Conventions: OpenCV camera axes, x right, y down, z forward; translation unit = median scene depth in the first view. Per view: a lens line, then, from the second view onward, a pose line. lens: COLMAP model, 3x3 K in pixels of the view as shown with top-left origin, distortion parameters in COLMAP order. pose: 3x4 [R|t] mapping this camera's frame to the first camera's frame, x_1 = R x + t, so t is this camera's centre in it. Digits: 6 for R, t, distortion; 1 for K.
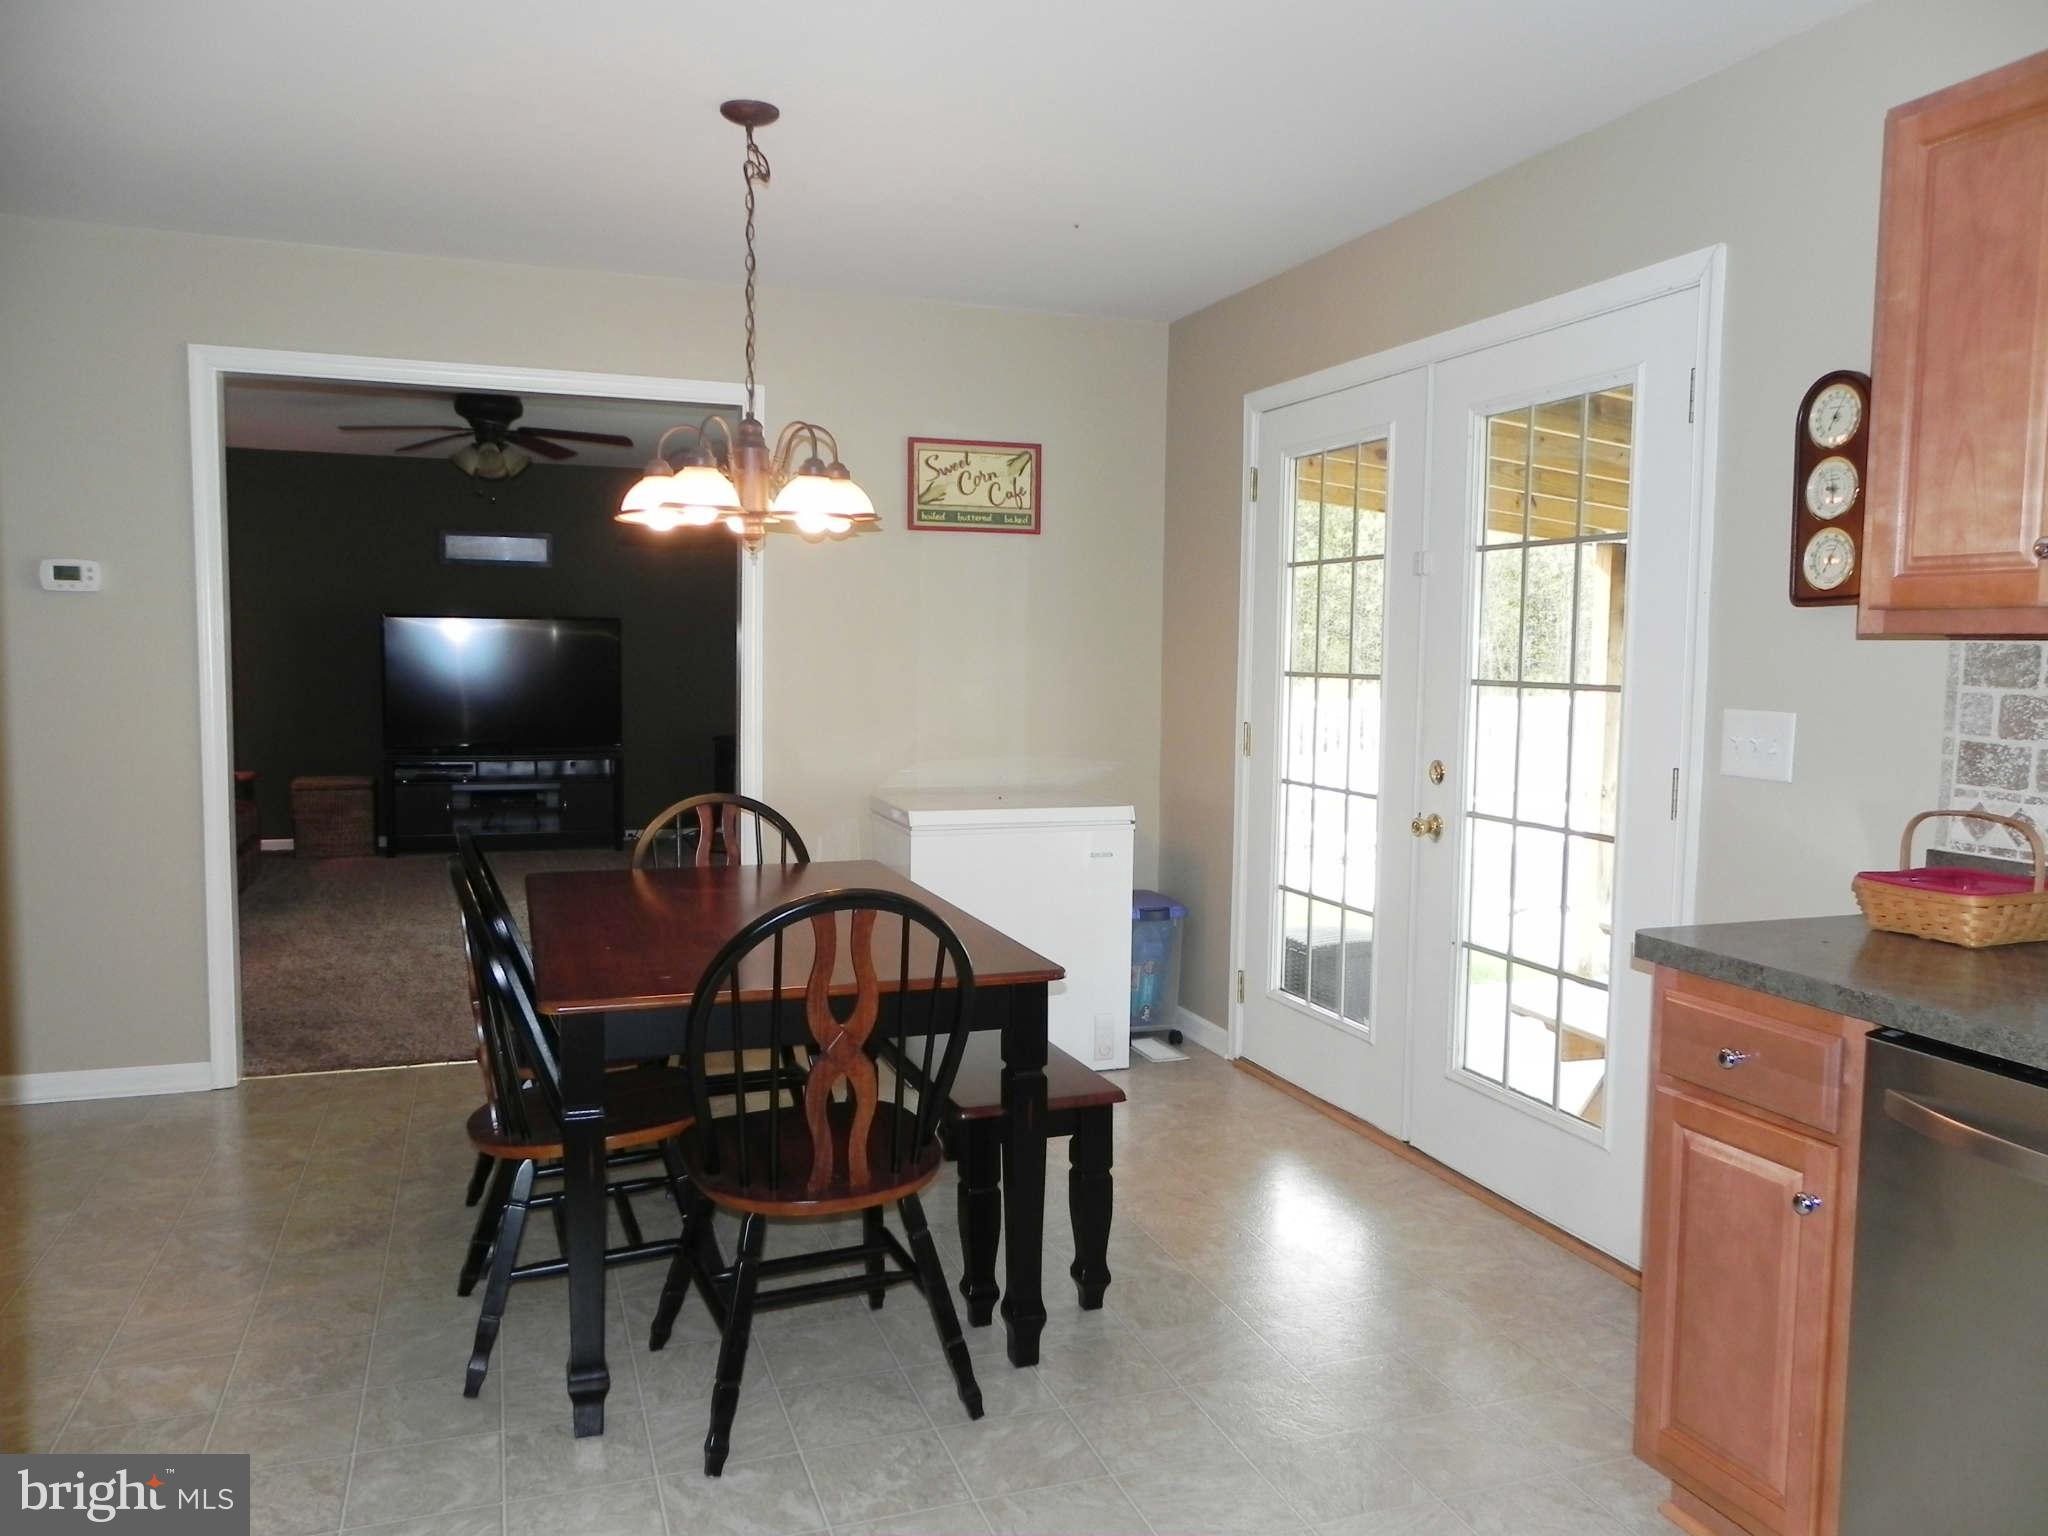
lens RADIAL K [[1532.9, 0, 1015.7], [0, 1532.9, 775.8], [0, 0, 1]] dist [0.026055, -0.004451]
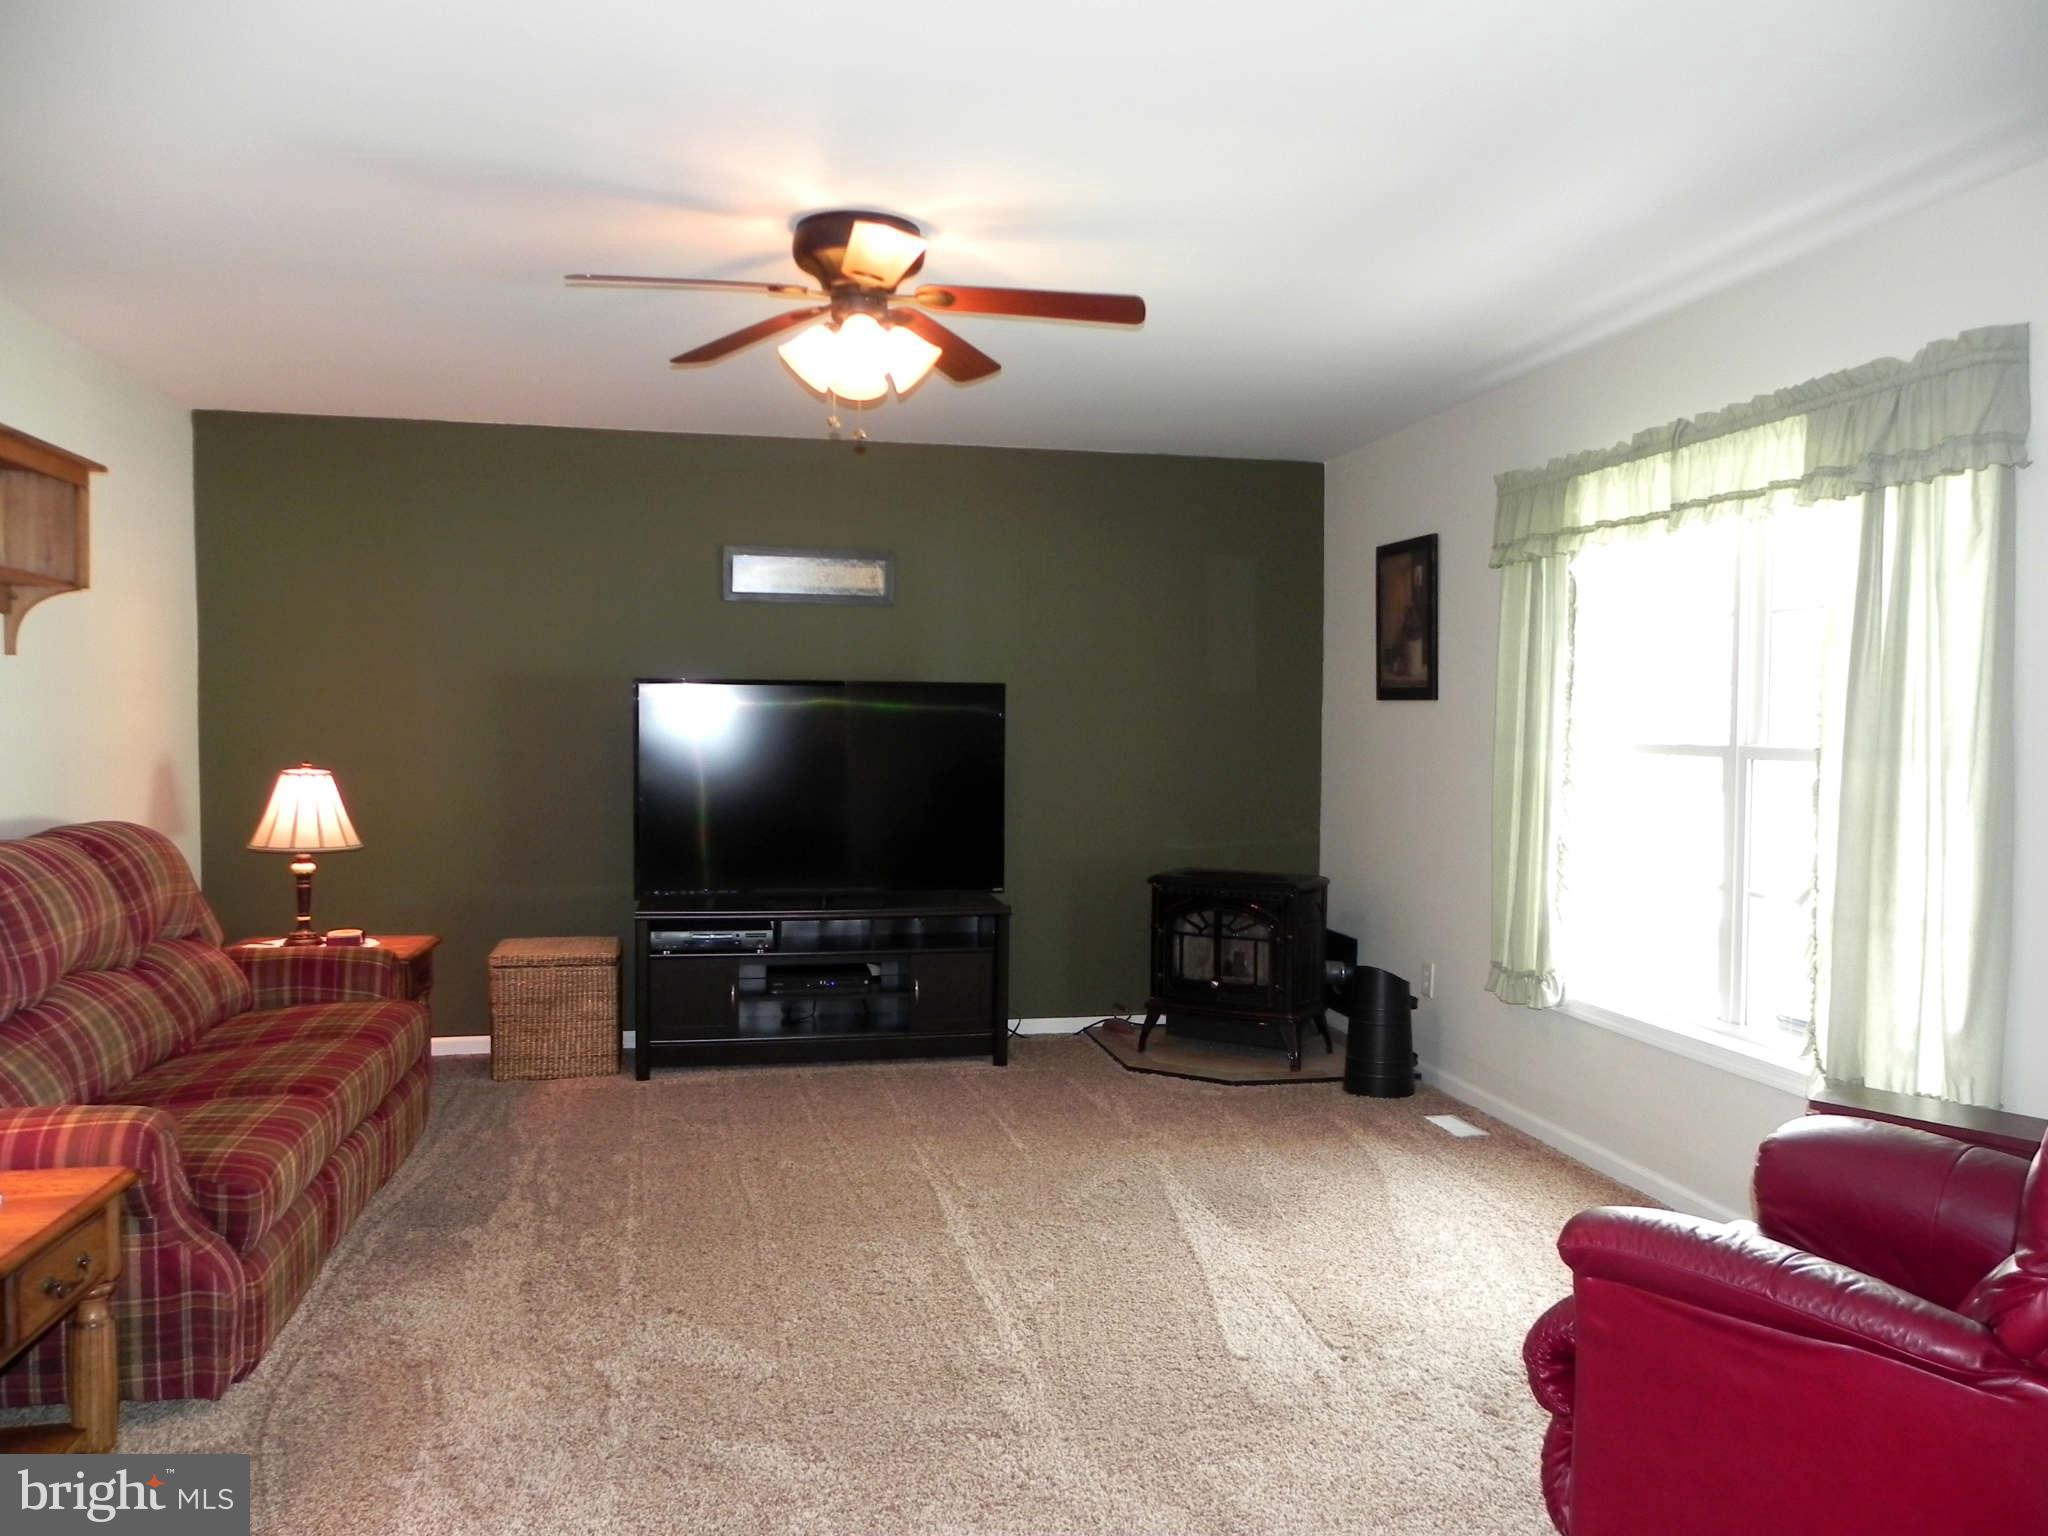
lens RADIAL K [[1532.9, 0, 1027.3], [0, 1532.9, 773.7], [0, 0, 1]] dist [0.026055, -0.004451]
pose [[0.991241, -0.001941, -0.132054, -0.173058], [-0.003275, 0.999223, -0.039270, -0.043120], [0.132028, 0.039358, 0.990464, 0.409668]]
